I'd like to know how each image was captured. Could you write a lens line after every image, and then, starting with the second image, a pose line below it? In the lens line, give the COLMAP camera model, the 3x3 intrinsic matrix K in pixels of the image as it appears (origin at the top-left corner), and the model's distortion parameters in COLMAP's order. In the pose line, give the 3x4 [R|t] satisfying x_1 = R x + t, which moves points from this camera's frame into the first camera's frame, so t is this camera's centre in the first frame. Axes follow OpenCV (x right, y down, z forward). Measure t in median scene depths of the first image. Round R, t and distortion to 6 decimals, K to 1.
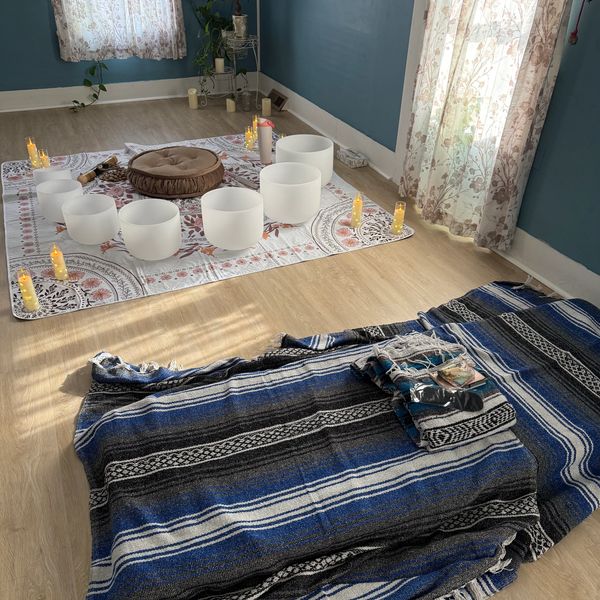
lens RADIAL K [[556.9, 0, 300.0], [0, 556.9, 300.0], [0, 0, 1]] dist [0.104969, -0.159168]
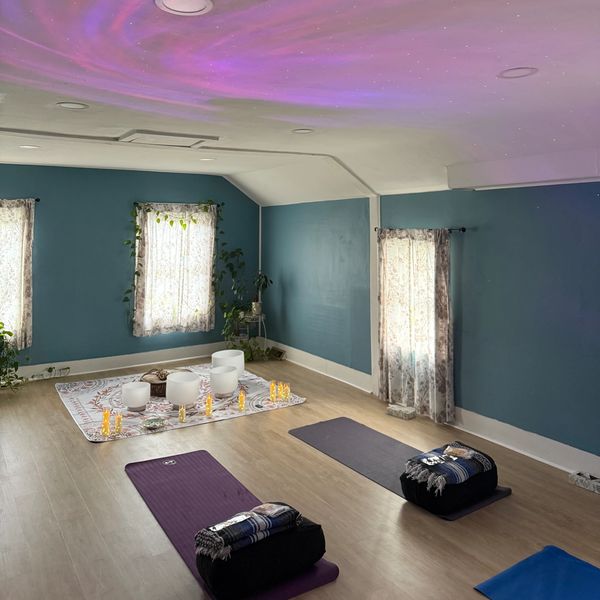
lens RADIAL K [[565.7, 0, 296.4], [0, 565.7, 197.9], [0, 0, 1]] dist [0.084593, -0.126497]
pose [[0.990708, -0.010951, 0.135562, -0.328007], [0.090239, 0.798676, -0.594957, 0.358811], [-0.101754, 0.601662, 0.792243, -0.728028]]
